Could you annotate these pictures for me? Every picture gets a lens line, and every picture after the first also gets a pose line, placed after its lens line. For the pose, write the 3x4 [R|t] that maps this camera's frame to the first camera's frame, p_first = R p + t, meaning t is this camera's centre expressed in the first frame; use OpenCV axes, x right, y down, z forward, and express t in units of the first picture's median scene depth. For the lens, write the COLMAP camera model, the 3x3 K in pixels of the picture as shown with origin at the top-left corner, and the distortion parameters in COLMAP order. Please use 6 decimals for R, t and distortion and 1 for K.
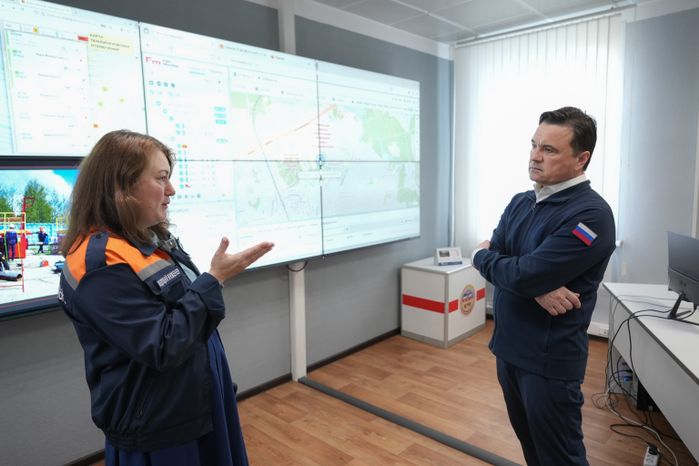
lens RADIAL K [[467.3, 0, 346.1], [0, 467.3, 234.1], [0, 0, 1]] dist [0.003023, 0.000040]
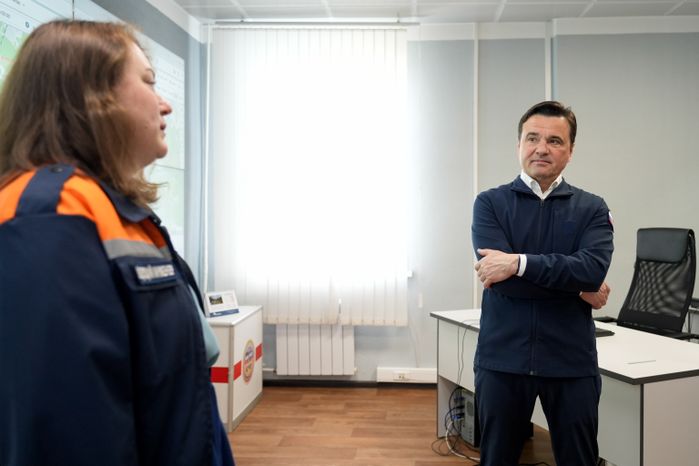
lens RADIAL K [[607.3, 0, 370.1], [0, 607.3, 232.1], [0, 0, 1]] dist [0.105448, -0.290637]
pose [[0.767470, 0.013943, 0.640933, -0.250218], [0.057472, 0.994242, -0.090448, 0.043692], [-0.638503, 0.106252, 0.762249, 0.142660]]
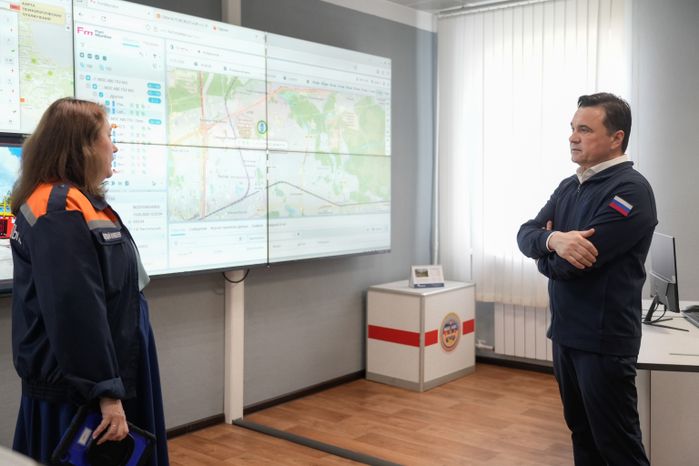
lens RADIAL K [[738.9, 0, 336.8], [0, 738.9, 225.6], [0, 0, 1]] dist [0.034037, 0.001073]
pose [[0.998724, 0.019437, 0.046620, 0.009089], [-0.015786, 0.996872, -0.077441, 0.071882], [-0.047980, 0.076606, 0.995906, -0.284780]]
